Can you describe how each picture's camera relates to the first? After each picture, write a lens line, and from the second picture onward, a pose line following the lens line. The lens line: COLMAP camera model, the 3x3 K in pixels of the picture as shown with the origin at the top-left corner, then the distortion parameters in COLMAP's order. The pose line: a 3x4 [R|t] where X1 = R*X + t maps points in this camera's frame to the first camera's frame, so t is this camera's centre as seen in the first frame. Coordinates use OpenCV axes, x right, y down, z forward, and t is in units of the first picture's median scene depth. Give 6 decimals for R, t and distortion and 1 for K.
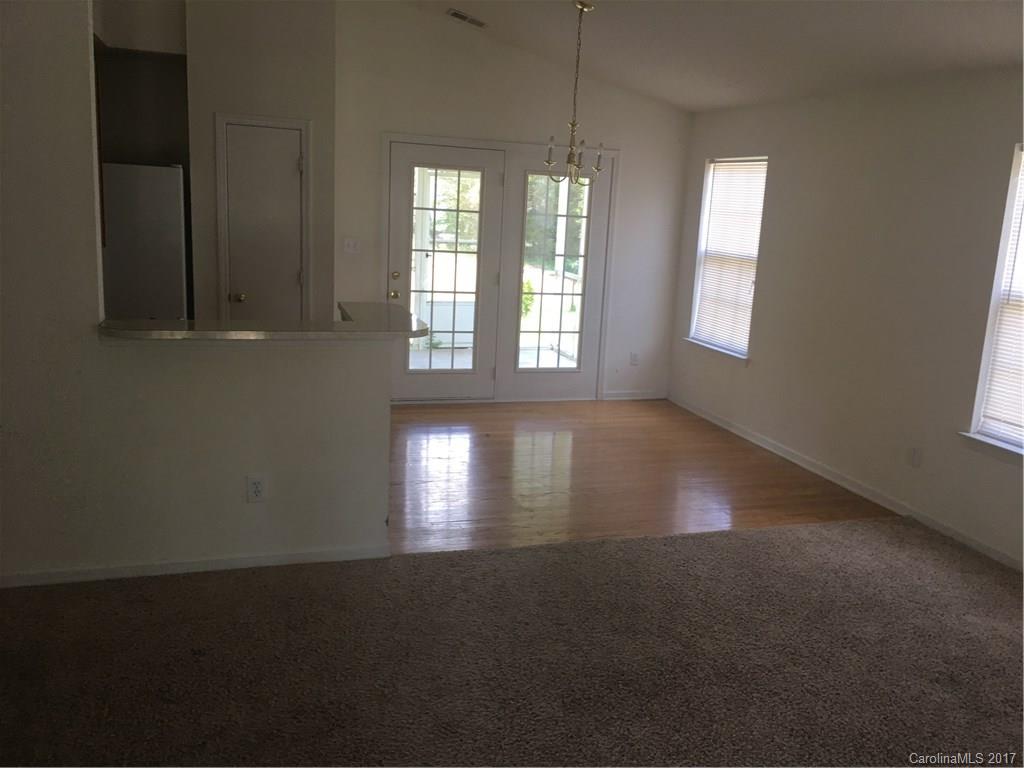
lens RADIAL K [[866.7, 0, 512.0], [0, 866.7, 384.0], [0, 0, 1]] dist [0.059122, 0.002225]
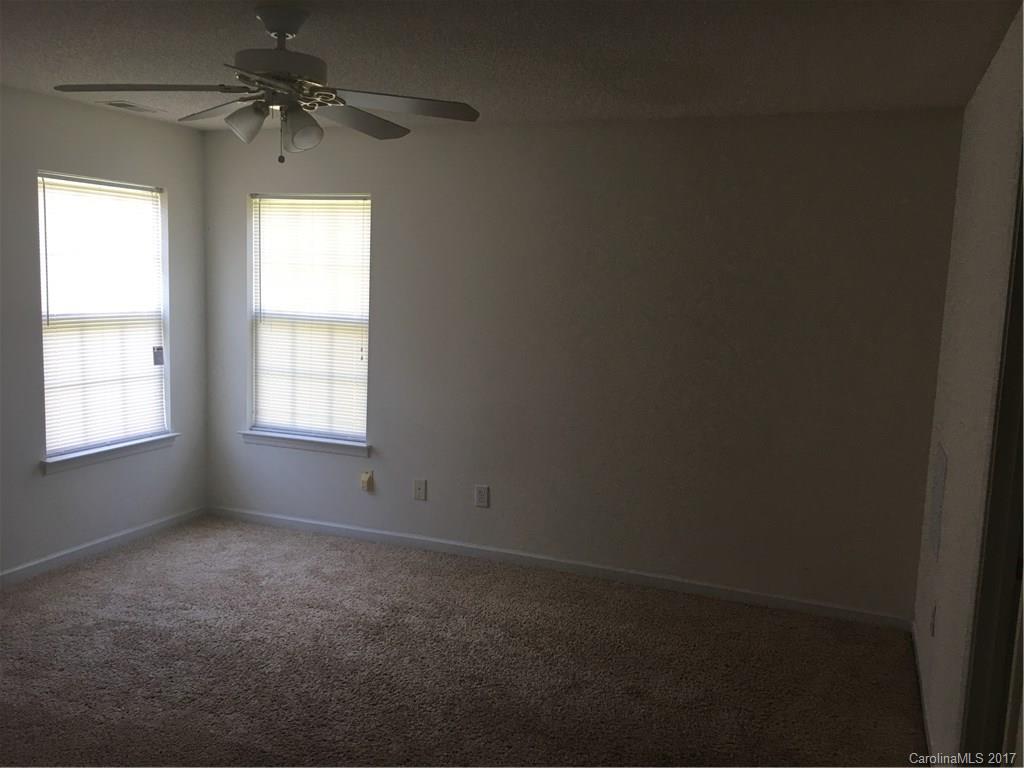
lens RADIAL K [[866.7, 0, 512.0], [0, 866.7, 384.0], [0, 0, 1]] dist [0.059122, 0.002225]
pose [[0.673711, -0.136825, 0.726218, -0.206849], [0.157523, 0.986714, 0.039771, -0.095021], [-0.722011, 0.087602, 0.686314, 0.357568]]
